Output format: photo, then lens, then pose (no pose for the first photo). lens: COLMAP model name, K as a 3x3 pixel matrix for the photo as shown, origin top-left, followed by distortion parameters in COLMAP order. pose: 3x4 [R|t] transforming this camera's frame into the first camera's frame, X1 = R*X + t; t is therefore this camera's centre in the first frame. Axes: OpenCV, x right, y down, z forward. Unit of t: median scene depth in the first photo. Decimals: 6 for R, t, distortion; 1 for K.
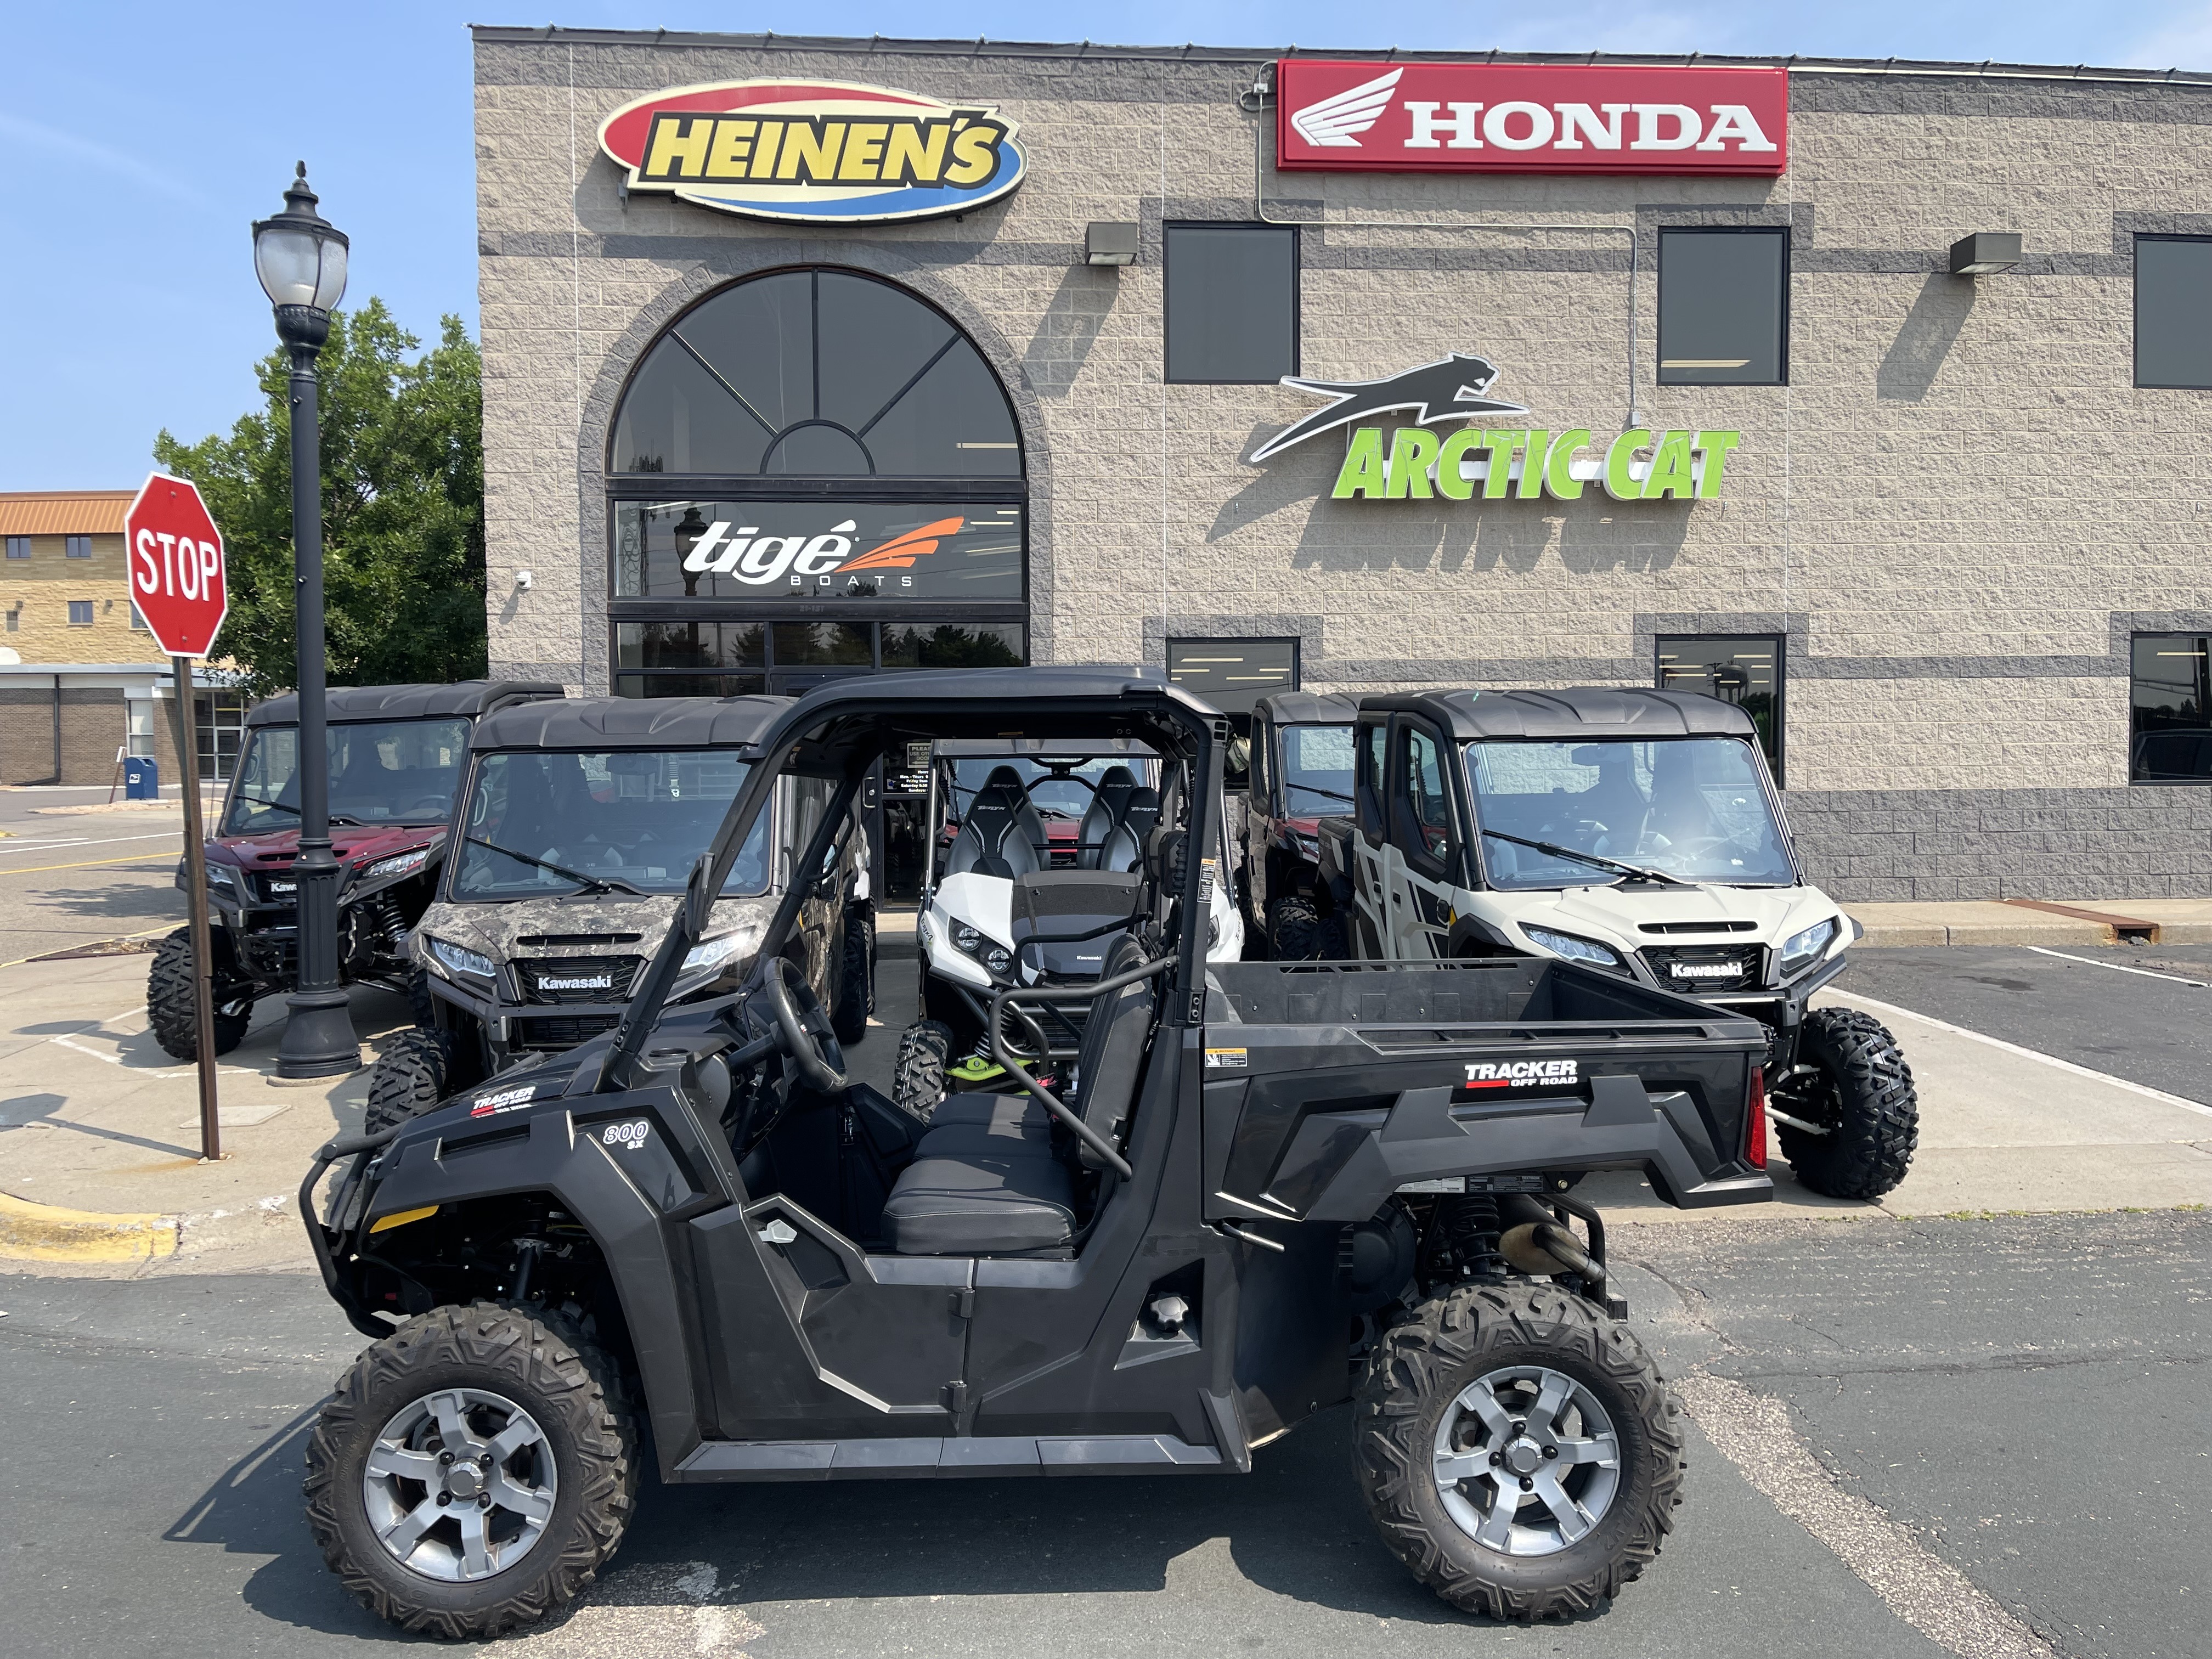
lens RADIAL K [[1682.6, 0, 1095.9], [0, 1682.6, 813.1], [0, 0, 1]] dist [0.072738, -0.082050]
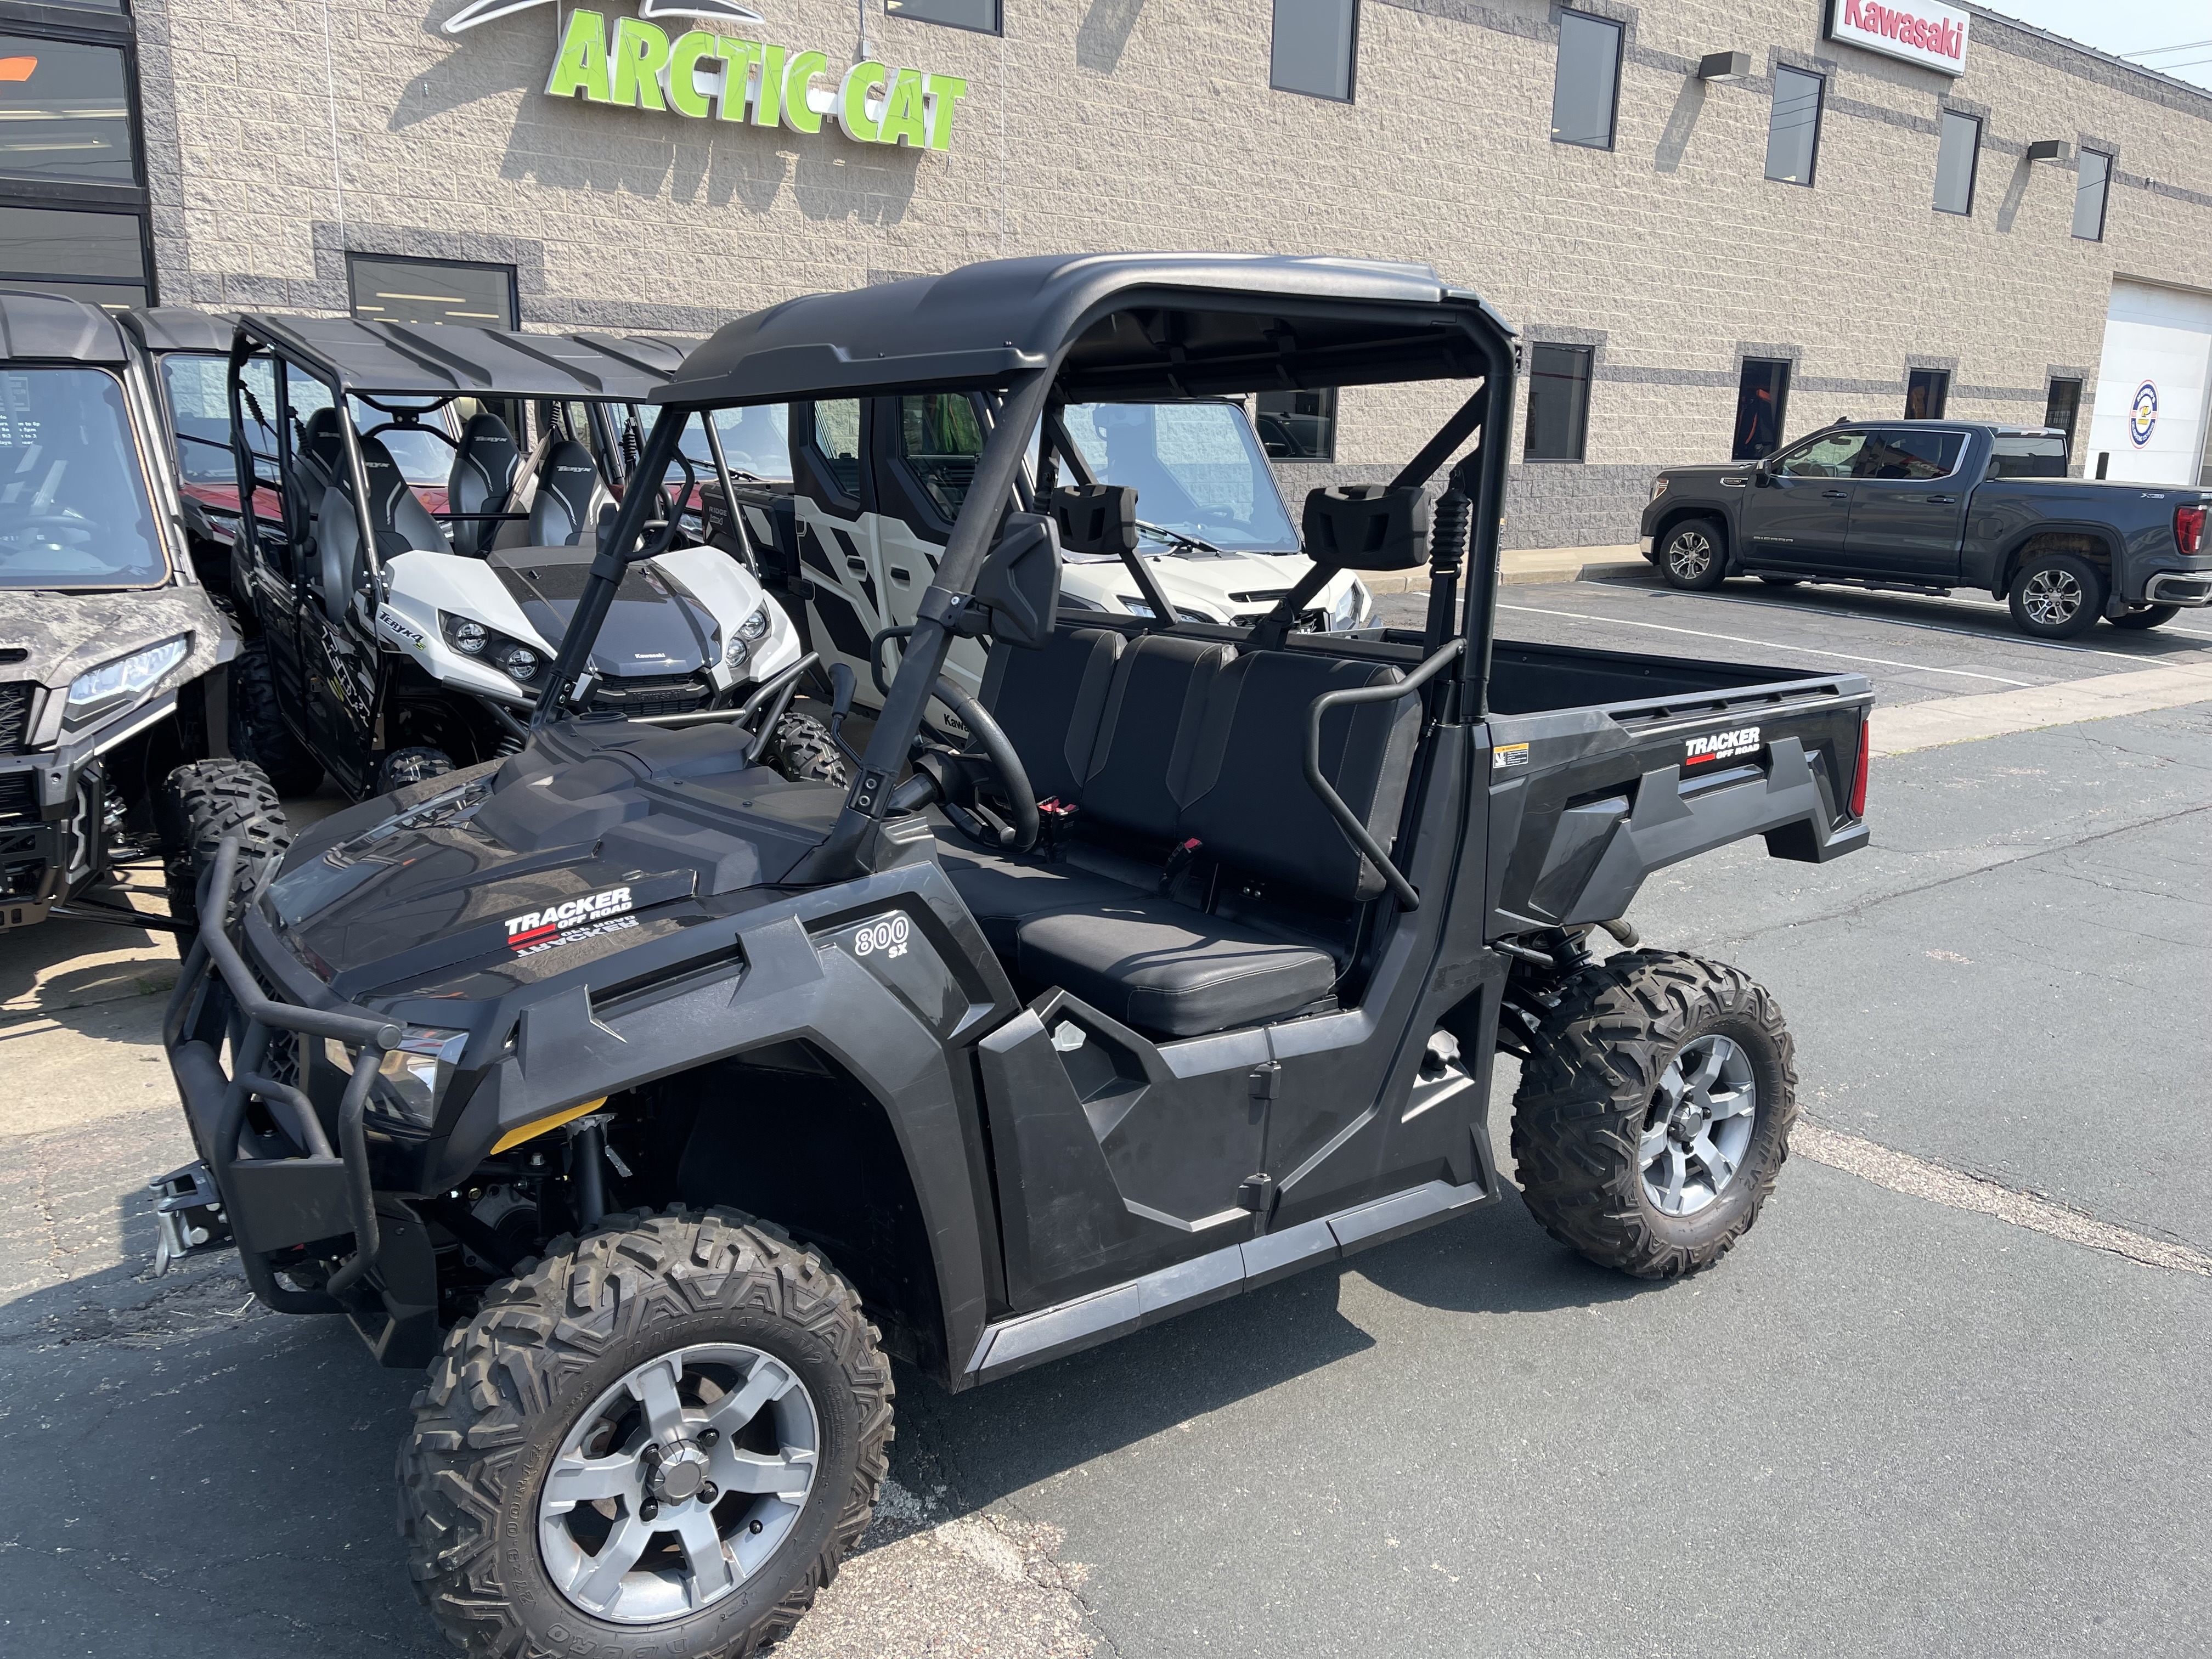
lens RADIAL K [[1682.6, 0, 1111.6], [0, 1682.6, 830.3], [0, 0, 1]] dist [0.072738, -0.082050]
pose [[0.829293, -0.105732, 0.548720, -0.137146], [-0.005345, 0.980391, 0.196987, 0.003500], [-0.558788, -0.166293, 0.812467, 0.099300]]
